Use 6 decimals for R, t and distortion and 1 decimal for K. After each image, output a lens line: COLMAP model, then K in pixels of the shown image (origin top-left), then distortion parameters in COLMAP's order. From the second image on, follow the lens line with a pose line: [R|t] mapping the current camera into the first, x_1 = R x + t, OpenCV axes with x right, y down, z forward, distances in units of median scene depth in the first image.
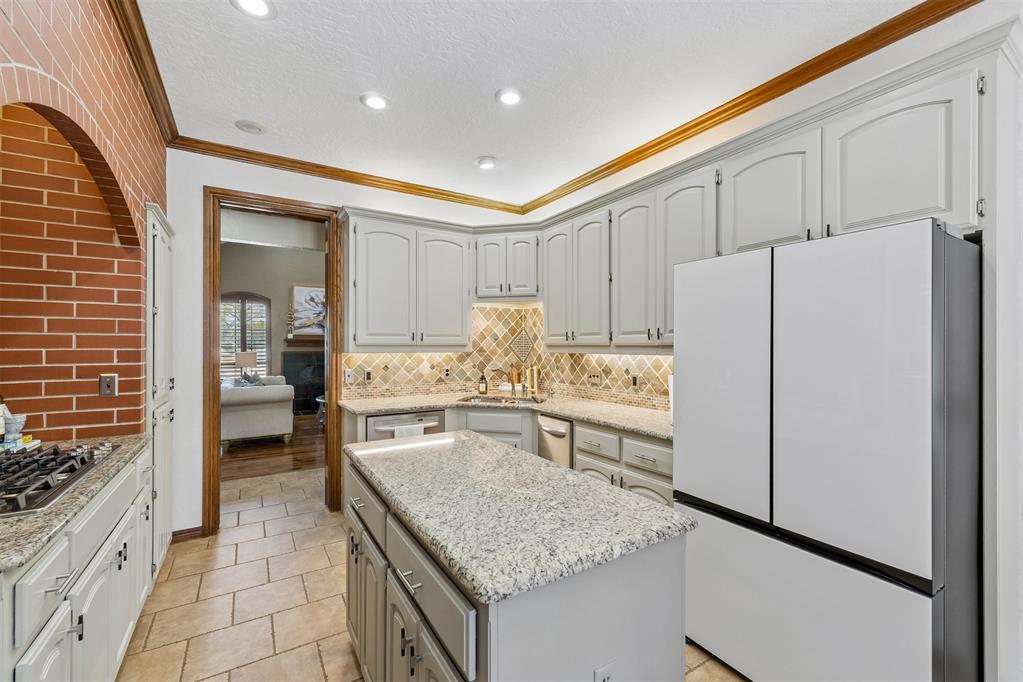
lens RADIAL K [[429.1, 0, 512.1], [0, 429.1, 346.2], [0, 0, 1]] dist [0.003146, 0.000483]
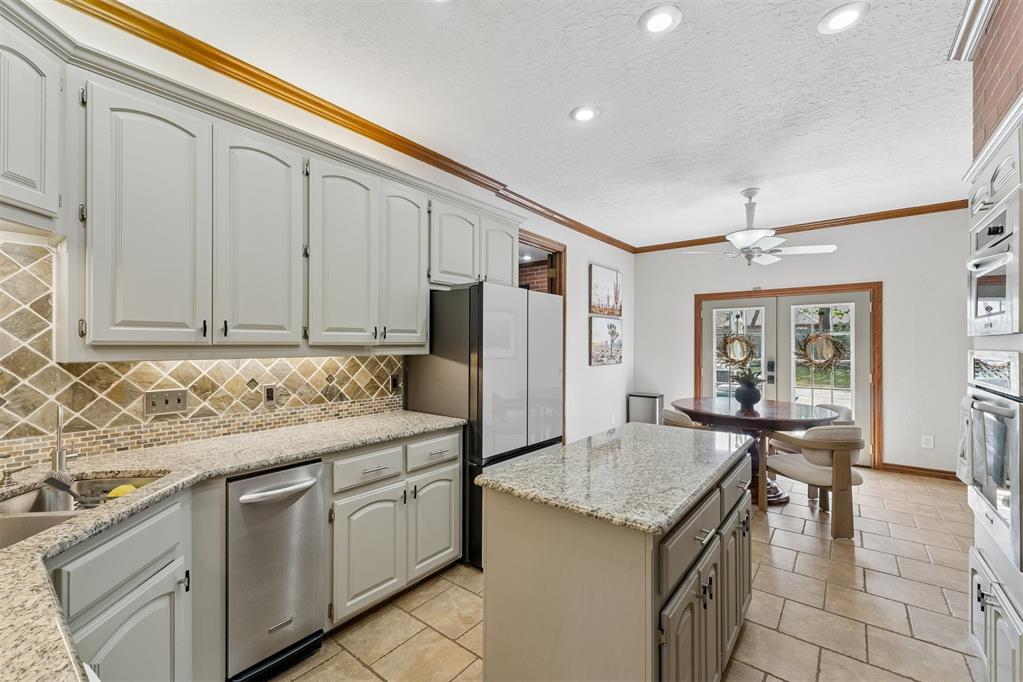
lens RADIAL K [[429.1, 0, 512.1], [0, 429.1, 346.2], [0, 0, 1]] dist [0.003146, 0.000483]
pose [[-0.340891, -0.003863, 0.940095, -0.535041], [0.002327, 0.999985, 0.004953, -0.002563], [-0.940100, 0.003876, -0.340877, 0.862558]]
